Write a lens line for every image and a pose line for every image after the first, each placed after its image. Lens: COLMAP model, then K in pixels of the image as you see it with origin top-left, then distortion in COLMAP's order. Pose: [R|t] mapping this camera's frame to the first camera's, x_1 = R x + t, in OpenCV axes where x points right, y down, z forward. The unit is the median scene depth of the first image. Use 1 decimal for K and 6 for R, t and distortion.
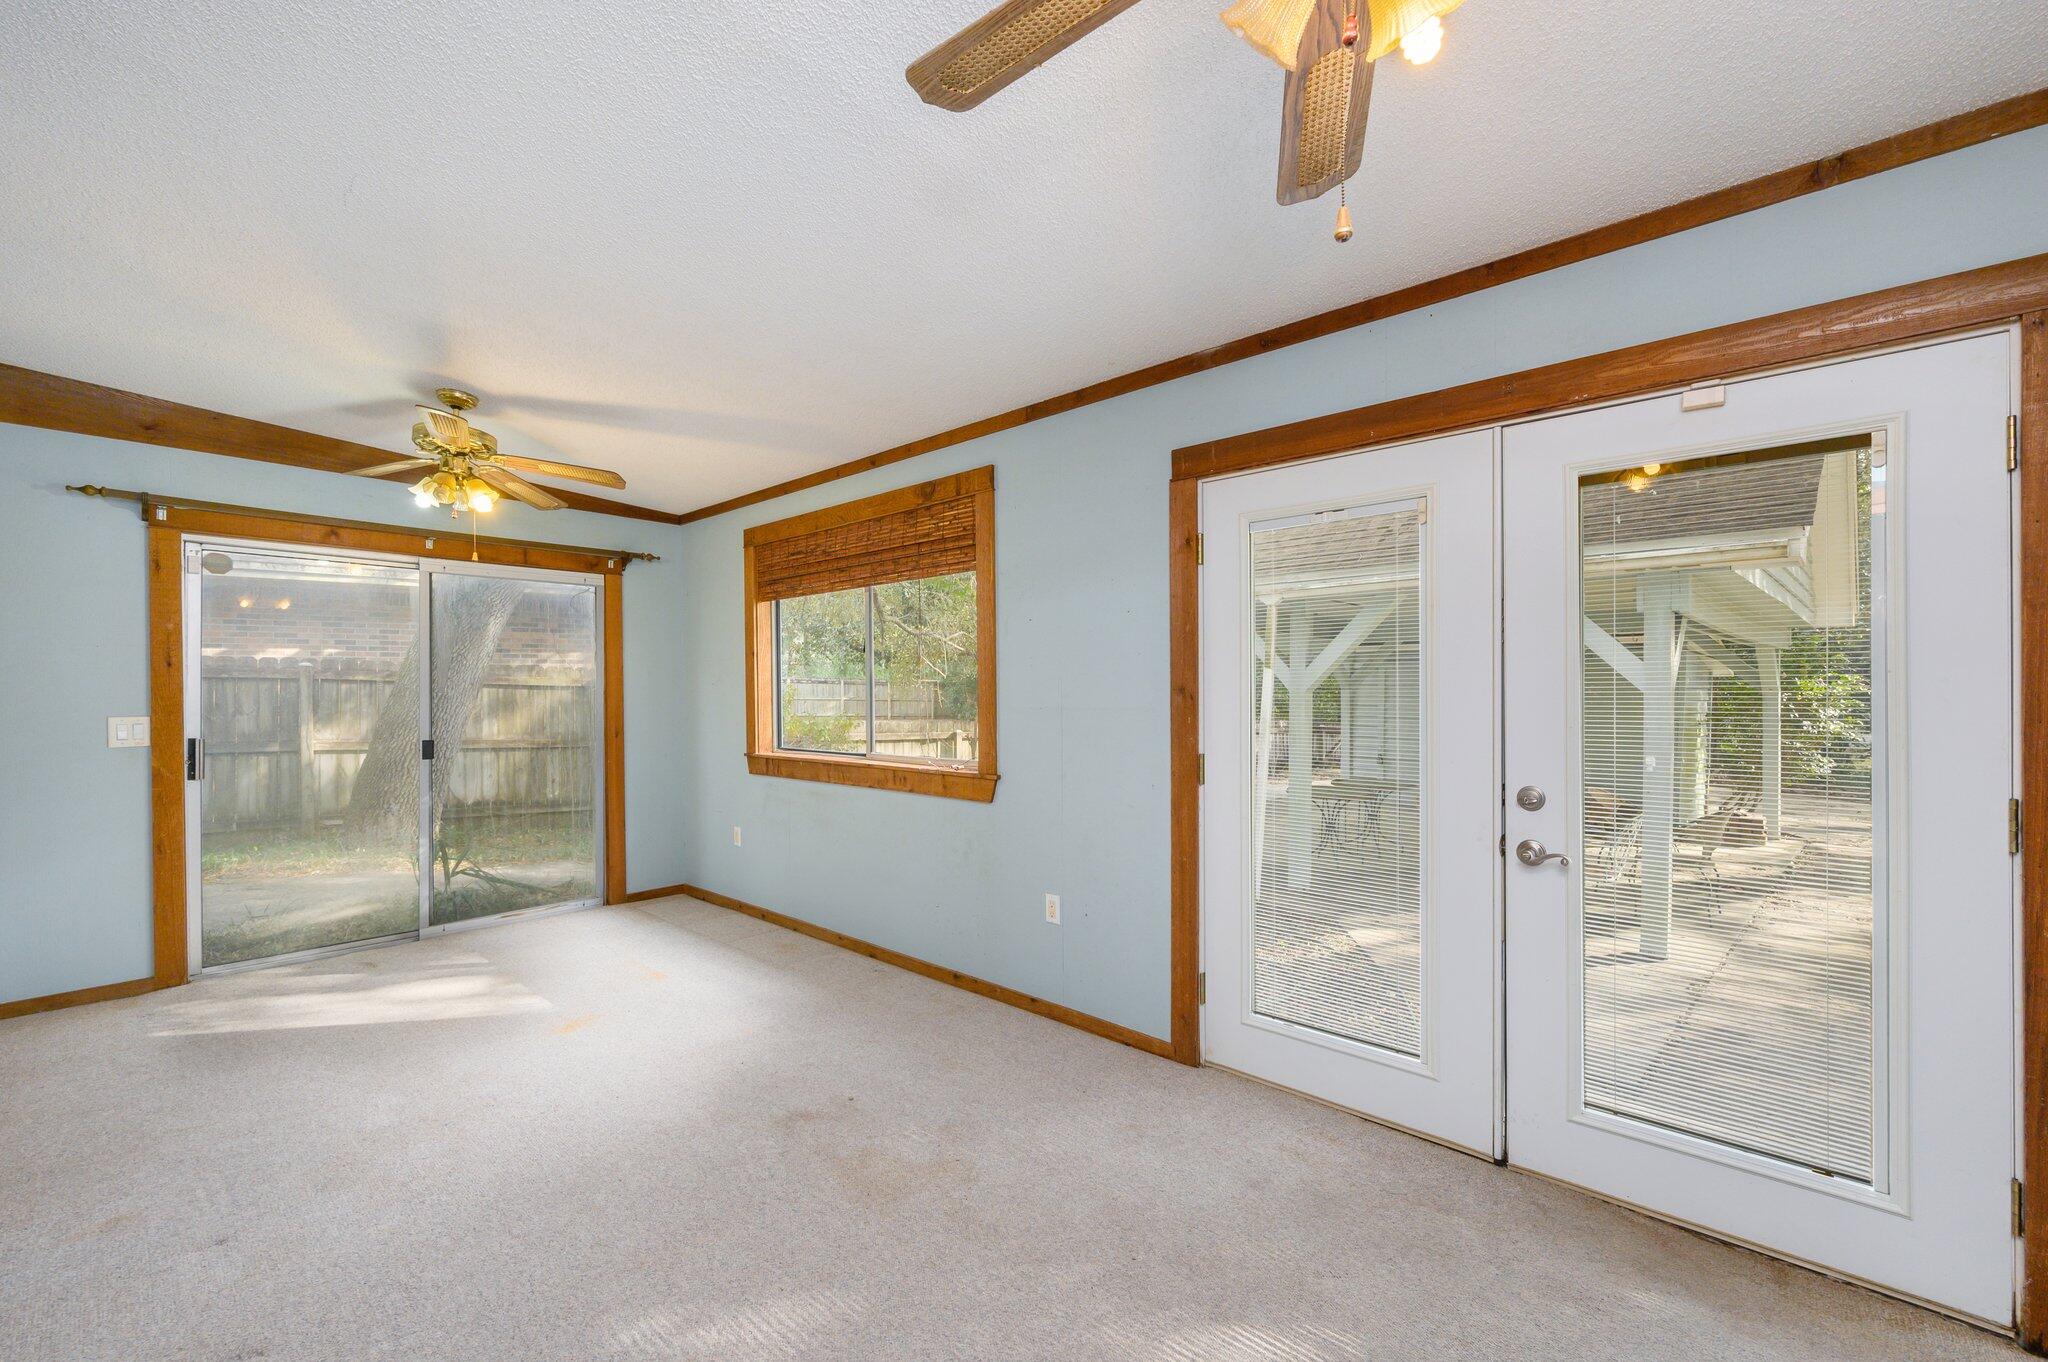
lens RADIAL K [[821.7, 0, 1029.9], [0, 821.7, 690.6], [0, 0, 1]] dist [0.001557, 0.000027]
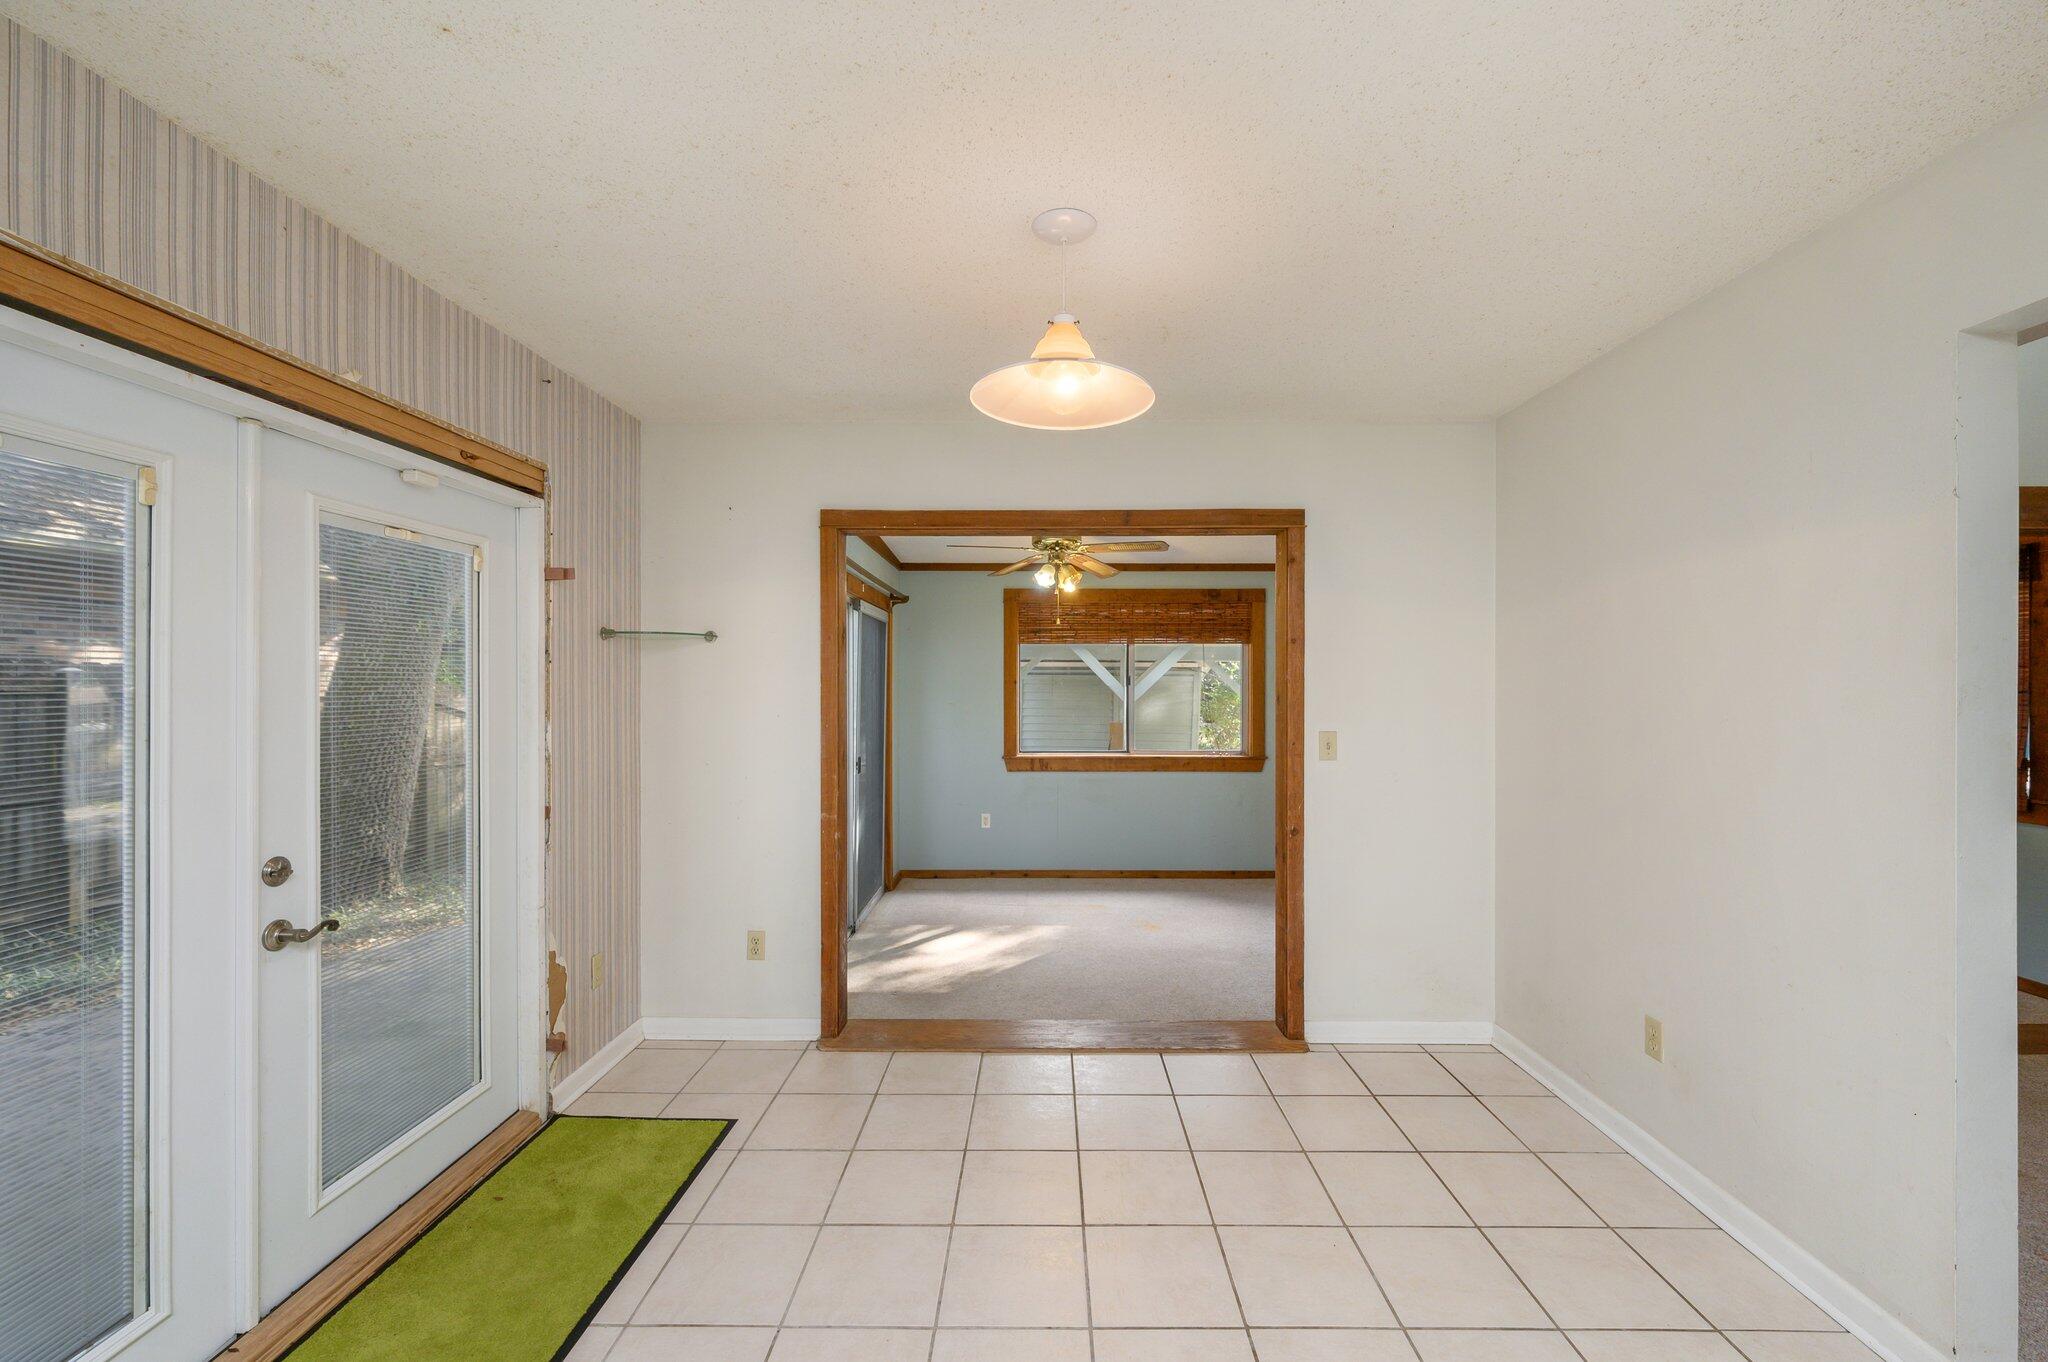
lens RADIAL K [[821.7, 0, 1030.0], [0, 821.7, 687.3], [0, 0, 1]] dist [0.001557, 0.000027]
pose [[0.751182, 0.005061, 0.660076, -1.222036], [-0.006810, 0.999977, 0.000083, -0.037023], [-0.660060, -0.004557, 0.751199, -0.029703]]
